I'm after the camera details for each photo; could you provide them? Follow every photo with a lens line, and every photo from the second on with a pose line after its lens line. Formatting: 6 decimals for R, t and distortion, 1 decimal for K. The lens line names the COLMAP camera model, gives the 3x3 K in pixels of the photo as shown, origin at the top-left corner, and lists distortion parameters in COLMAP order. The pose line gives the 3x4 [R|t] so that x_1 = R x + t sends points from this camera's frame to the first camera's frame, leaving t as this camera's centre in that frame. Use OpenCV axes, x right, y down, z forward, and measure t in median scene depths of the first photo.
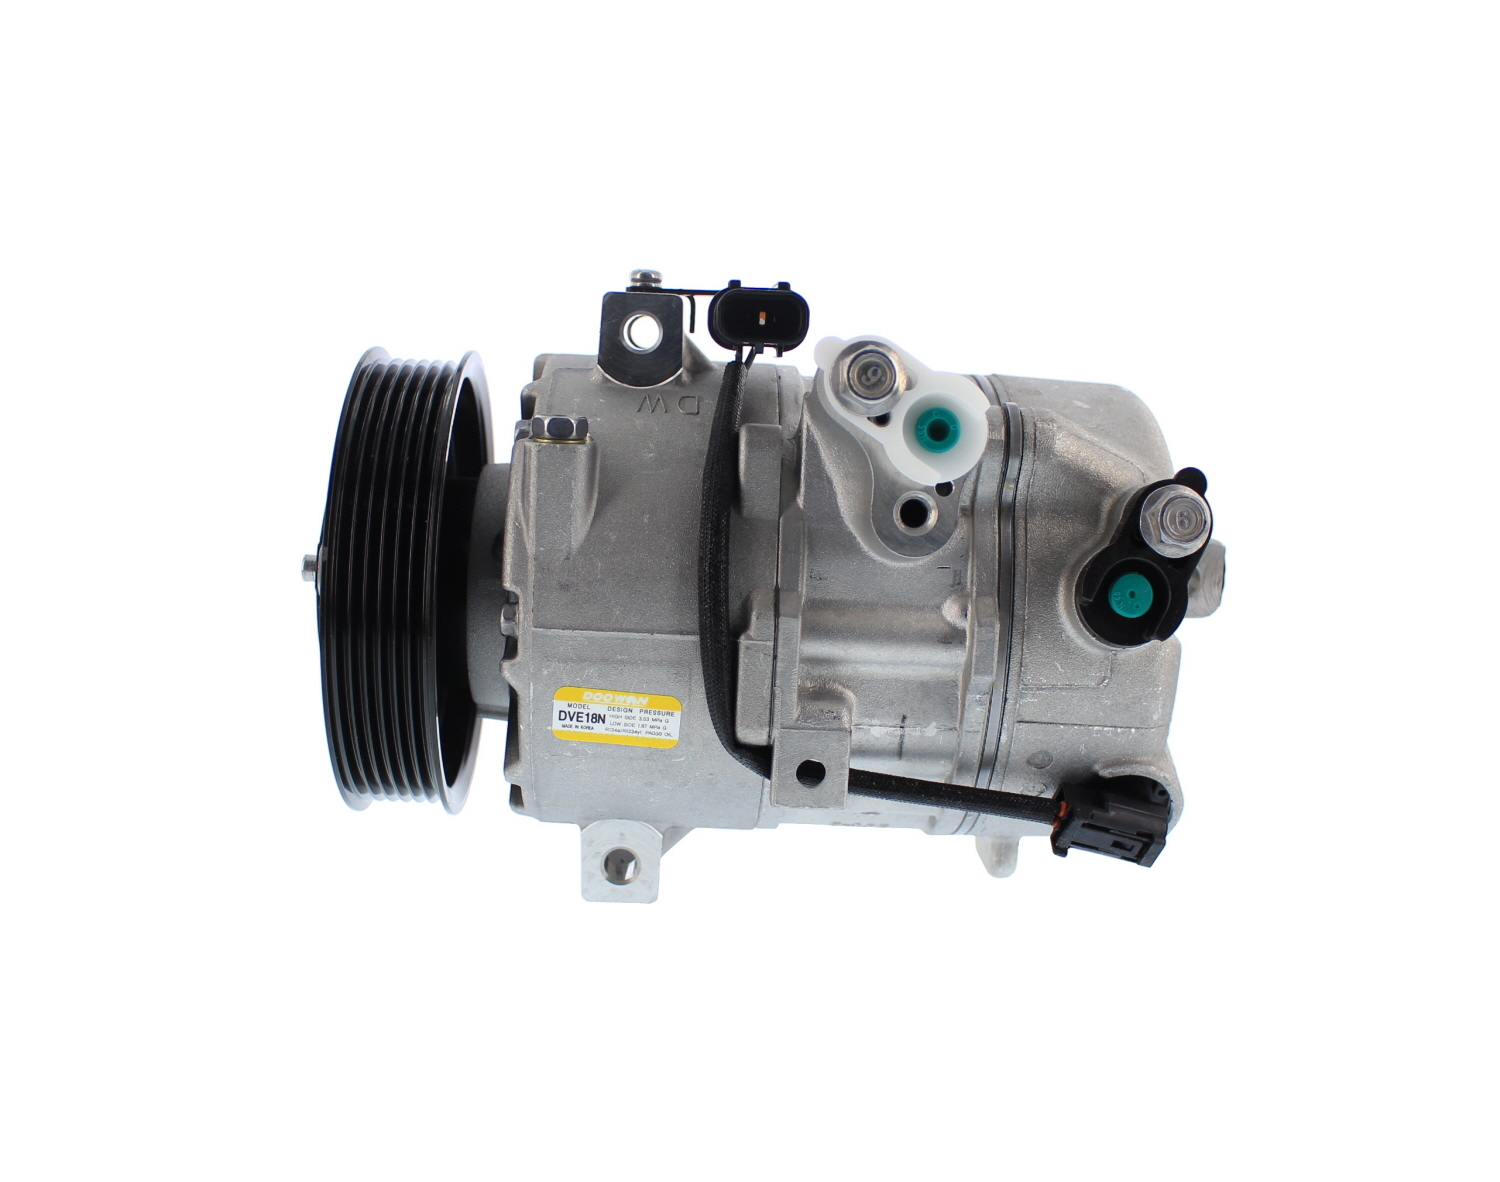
lens RADIAL K [[1653.9, 0, 750.0], [0, 1653.9, 591.0], [0, 0, 1]] dist [-0.118965, 0.001552]
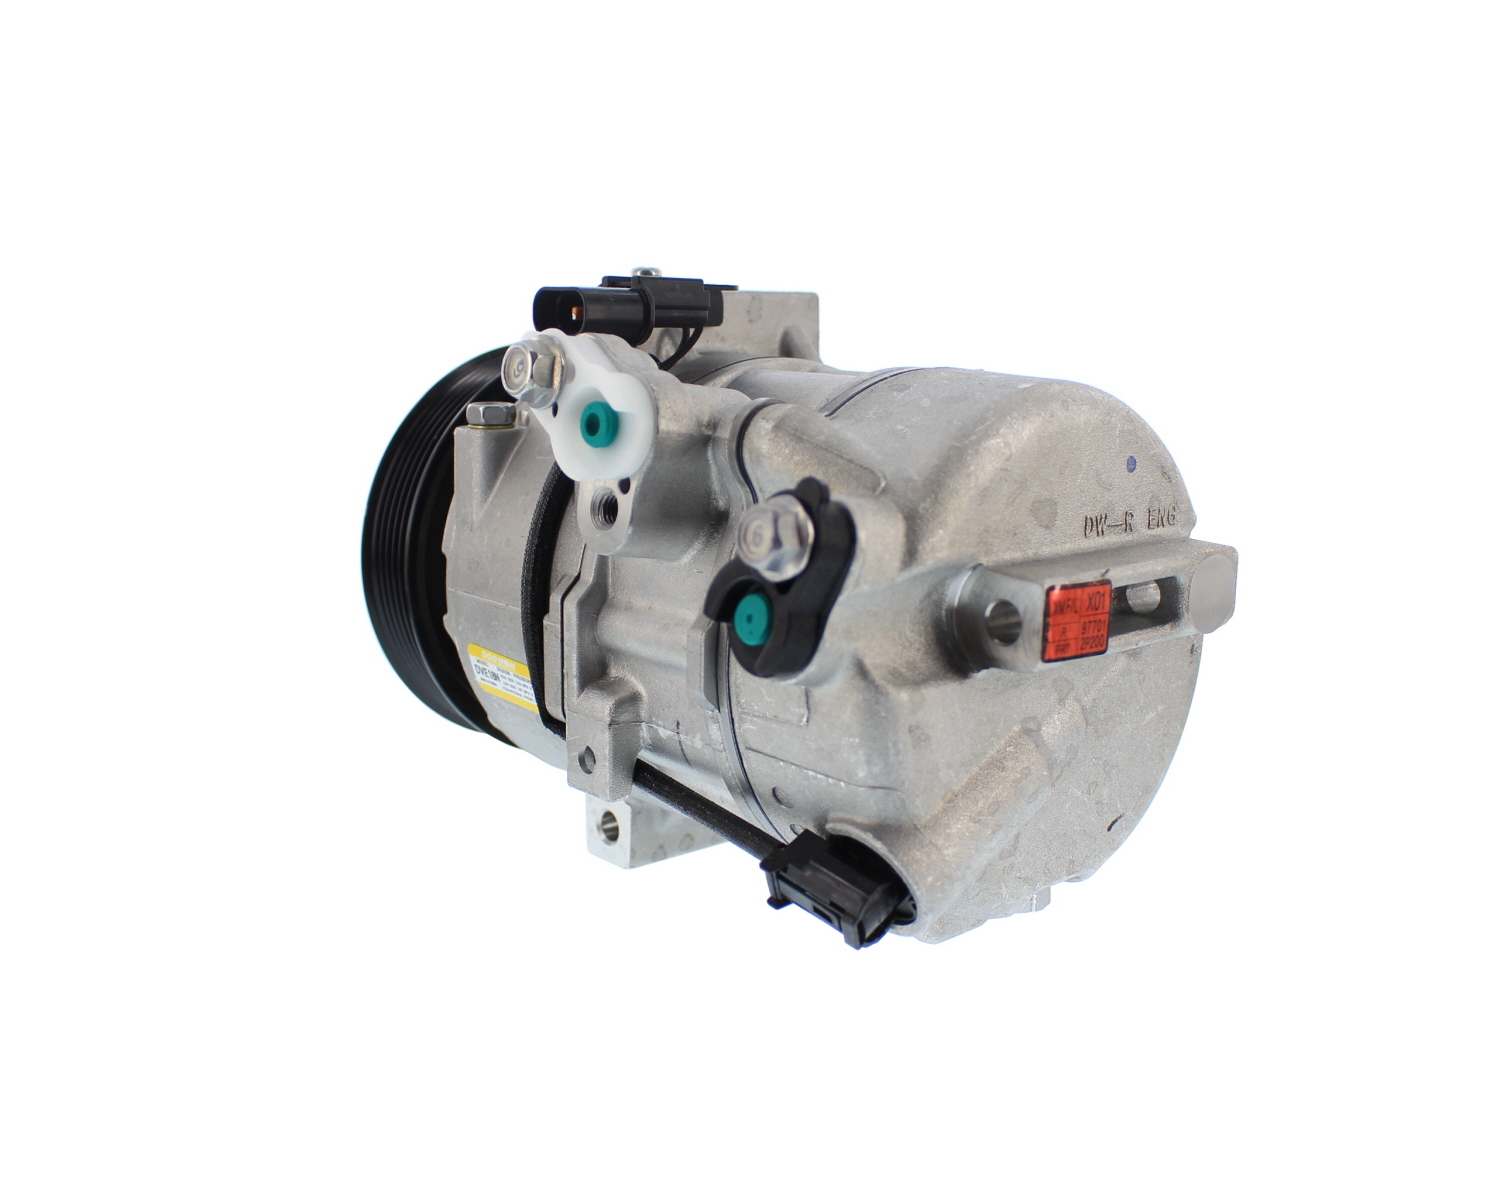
lens RADIAL K [[1653.9, 0, 750.0], [0, 1653.9, 591.0], [0, 0, 1]] dist [-0.118965, 0.001552]
pose [[0.637627, 0.105207, -0.763127, 0.857343], [-0.102945, 0.993382, 0.050935, -0.054221], [0.763435, 0.046083, 0.644238, 0.411423]]
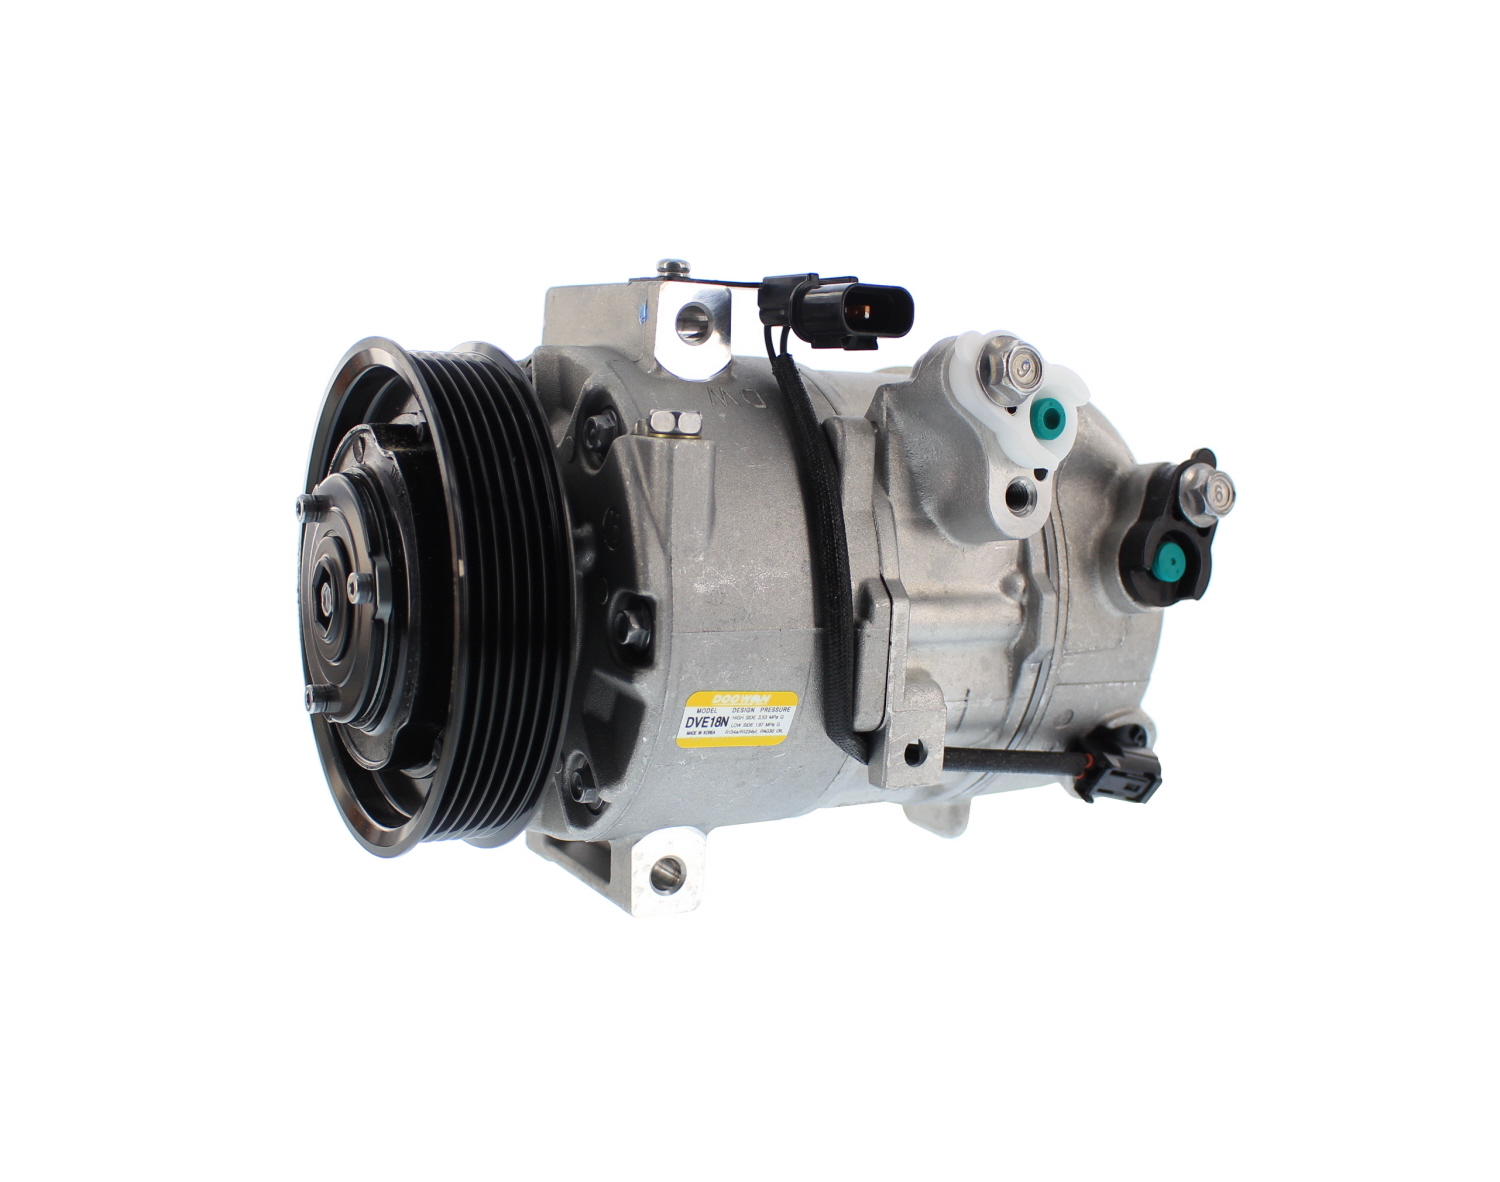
lens RADIAL K [[1653.9, 0, 750.0], [0, 1653.9, 591.0], [0, 0, 1]] dist [-0.118965, 0.001552]
pose [[0.880964, -0.065676, 0.468604, -0.526200], [0.063326, 0.997776, 0.020791, -0.018497], [-0.468927, 0.011359, 0.883164, 0.133227]]
